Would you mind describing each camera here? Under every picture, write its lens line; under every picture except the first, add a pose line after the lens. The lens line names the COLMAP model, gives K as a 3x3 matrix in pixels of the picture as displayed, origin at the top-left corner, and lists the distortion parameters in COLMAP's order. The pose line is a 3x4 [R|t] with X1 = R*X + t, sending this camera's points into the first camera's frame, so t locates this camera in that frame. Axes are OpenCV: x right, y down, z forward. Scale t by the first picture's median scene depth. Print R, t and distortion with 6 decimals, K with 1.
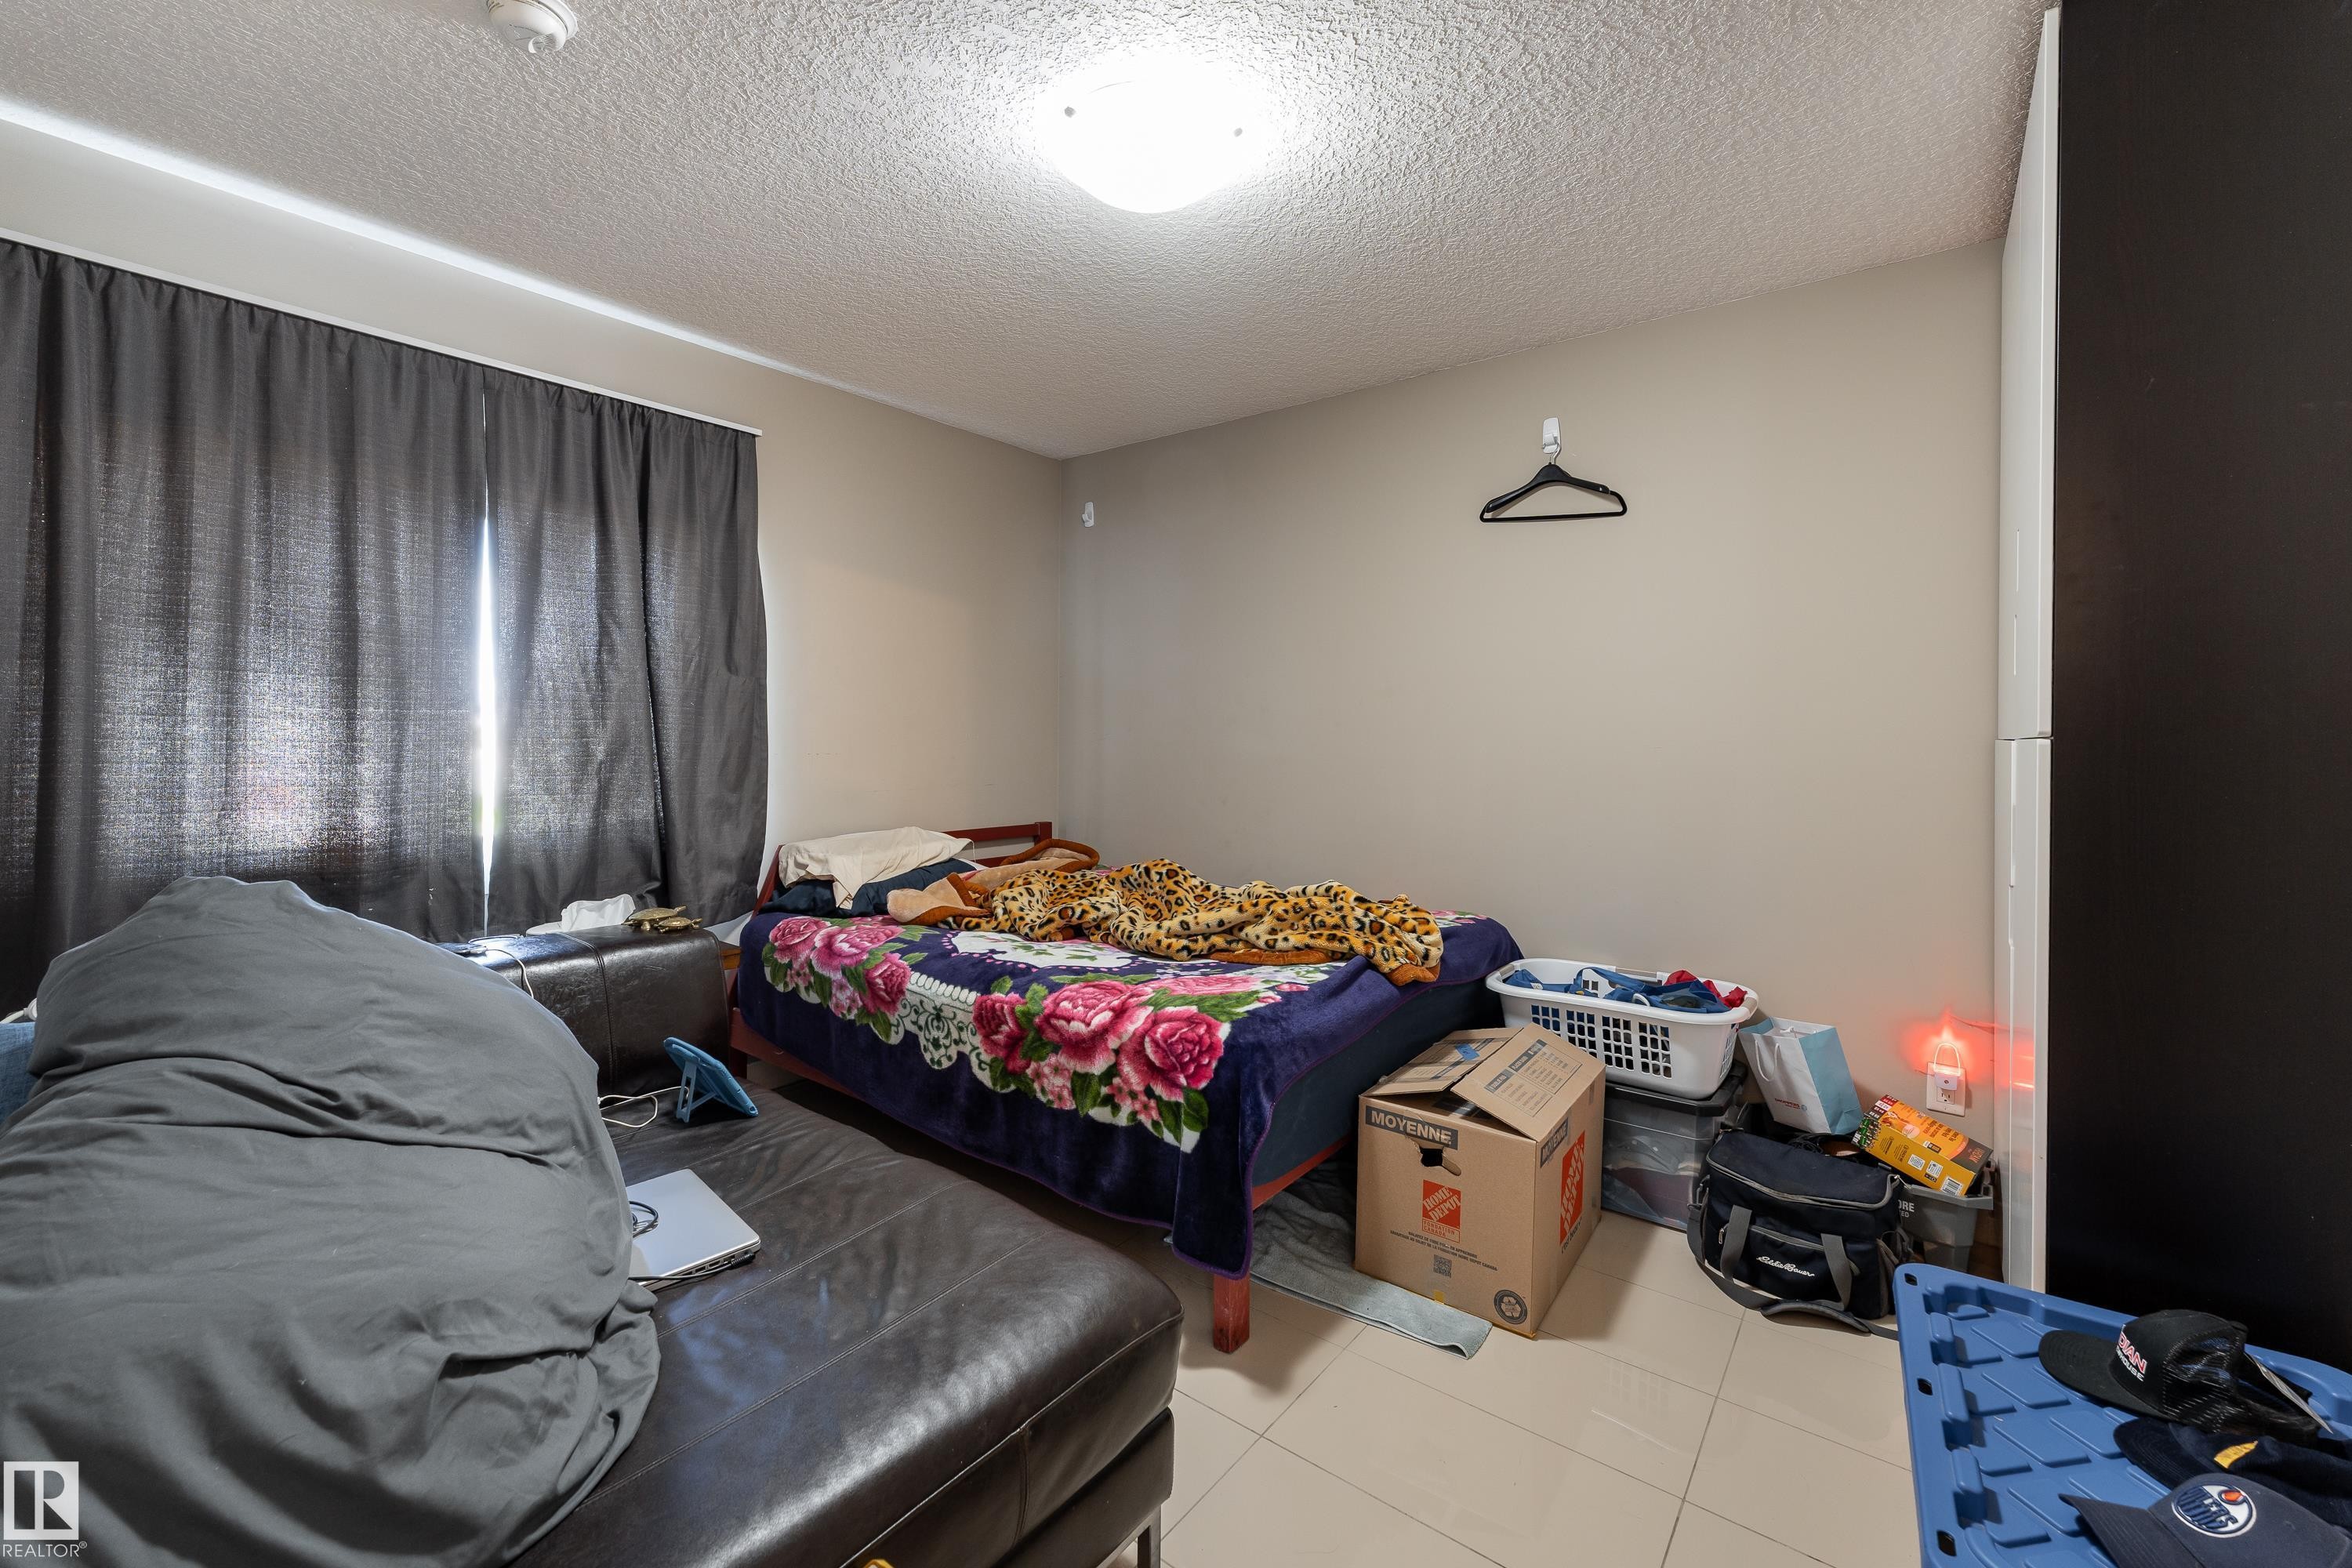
lens RADIAL K [[972.9, 0, 1154.2], [0, 972.9, 716.0], [0, 0, 1]] dist [0.000685, 0.000184]
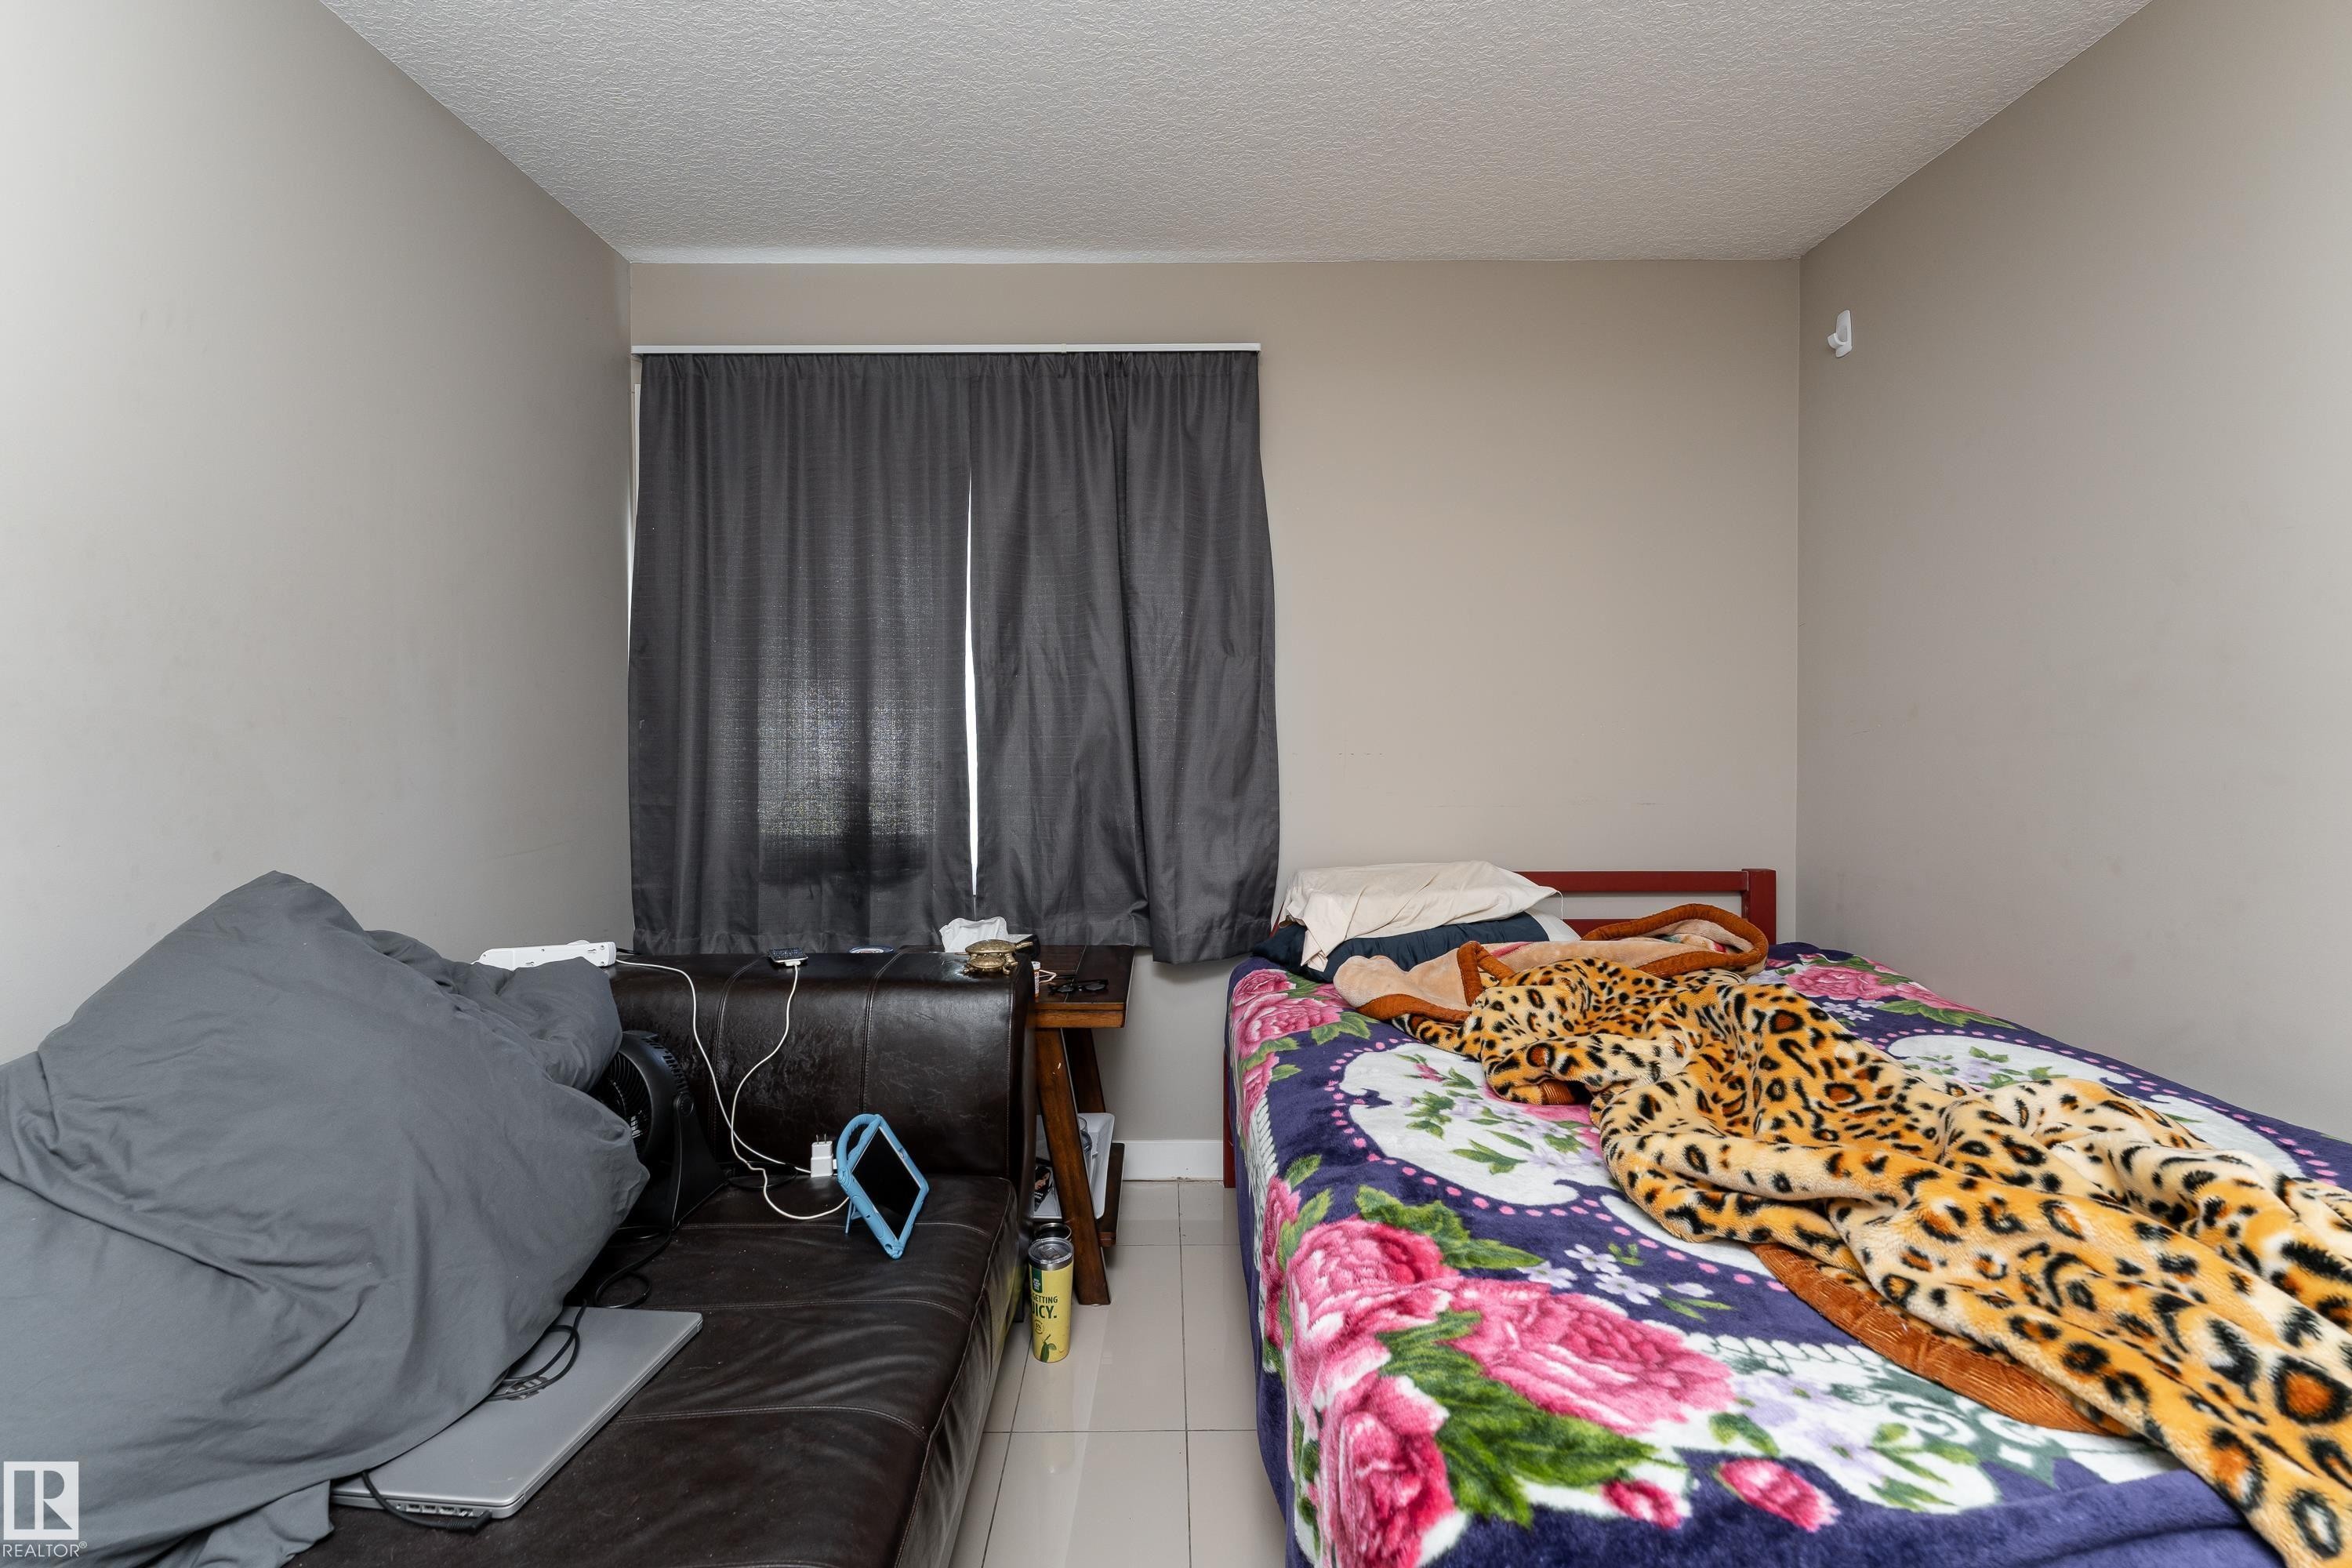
lens RADIAL K [[1007.6, 0, 1177.2], [0, 1007.6, 740.0], [0, 0, 1]] dist [-0.003654, -0.000164]
pose [[0.629976, -0.000658, -0.776614, 0.234655], [0.025535, 0.999476, 0.019867, 0.012653], [0.776195, -0.032347, 0.629663, 0.540428]]
